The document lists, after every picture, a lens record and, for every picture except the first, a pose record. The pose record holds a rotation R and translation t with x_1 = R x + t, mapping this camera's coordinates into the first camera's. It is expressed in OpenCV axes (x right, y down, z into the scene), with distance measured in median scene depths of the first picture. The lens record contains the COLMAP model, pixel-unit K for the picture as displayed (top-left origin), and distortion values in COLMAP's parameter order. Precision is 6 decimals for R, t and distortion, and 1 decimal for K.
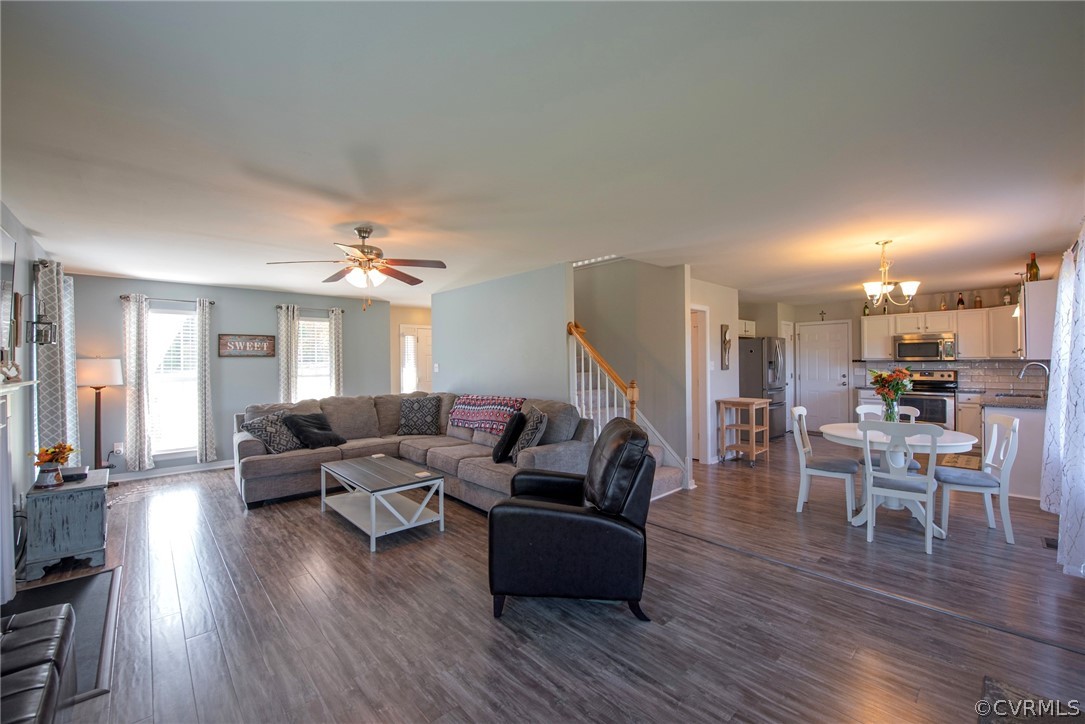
lens RADIAL K [[434.5, 0, 547.6], [0, 434.5, 361.9], [0, 0, 1]] dist [-0.018852, -0.000822]
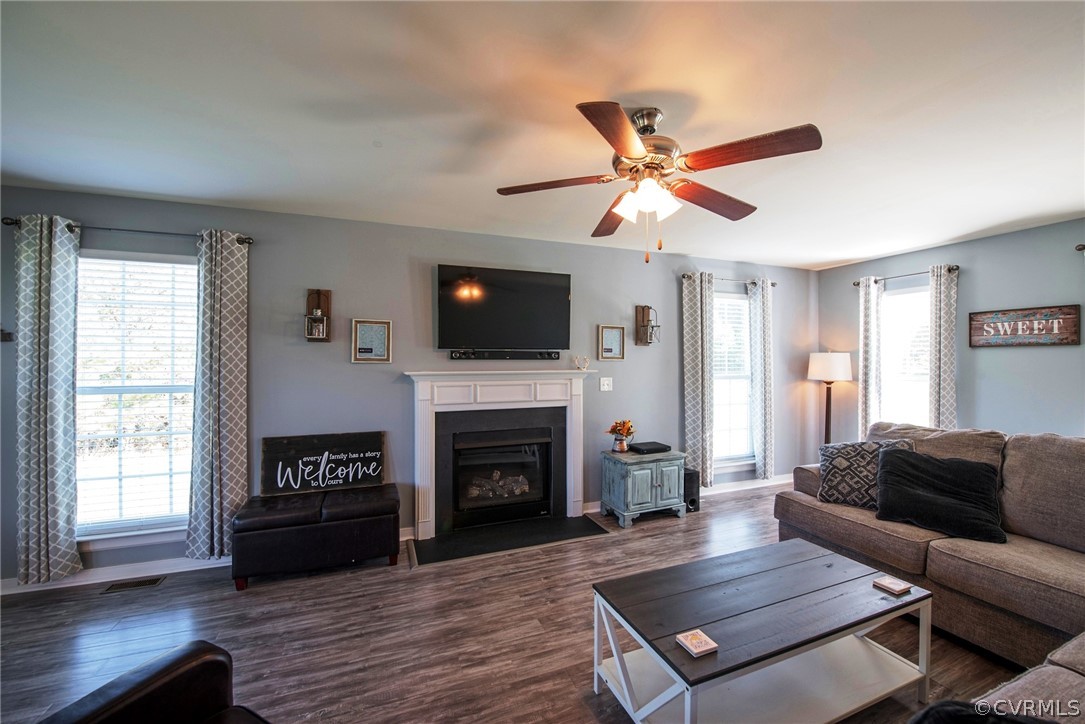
lens RADIAL K [[434.5, 0, 548.9], [0, 434.5, 360.2], [0, 0, 1]] dist [-0.018852, -0.000822]
pose [[-0.360696, 0.008166, -0.932648, 0.132609], [0.004868, 0.999965, 0.006873, 0.000036], [0.932671, -0.002061, -0.360723, 1.078406]]
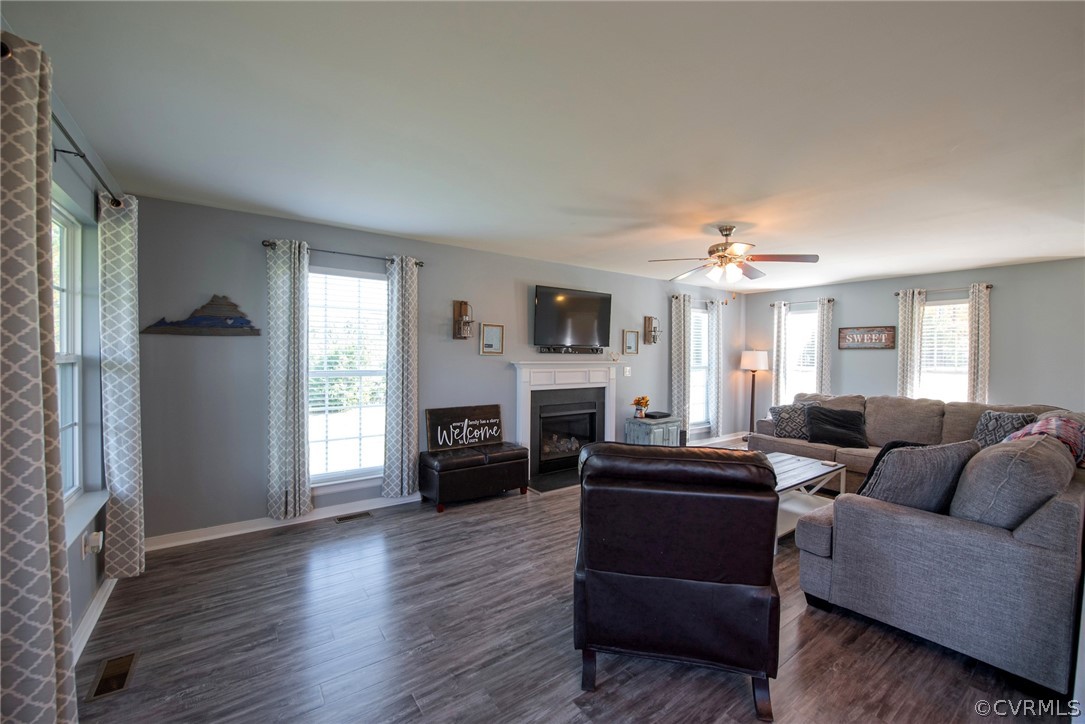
lens RADIAL K [[434.5, 0, 547.8], [0, 434.5, 359.5], [0, 0, 1]] dist [-0.018852, -0.000822]
pose [[-0.124382, 0.019005, -0.992052, 0.677969], [-0.007895, 0.999766, 0.020143, -0.003520], [0.992203, 0.010338, -0.124203, 0.698726]]
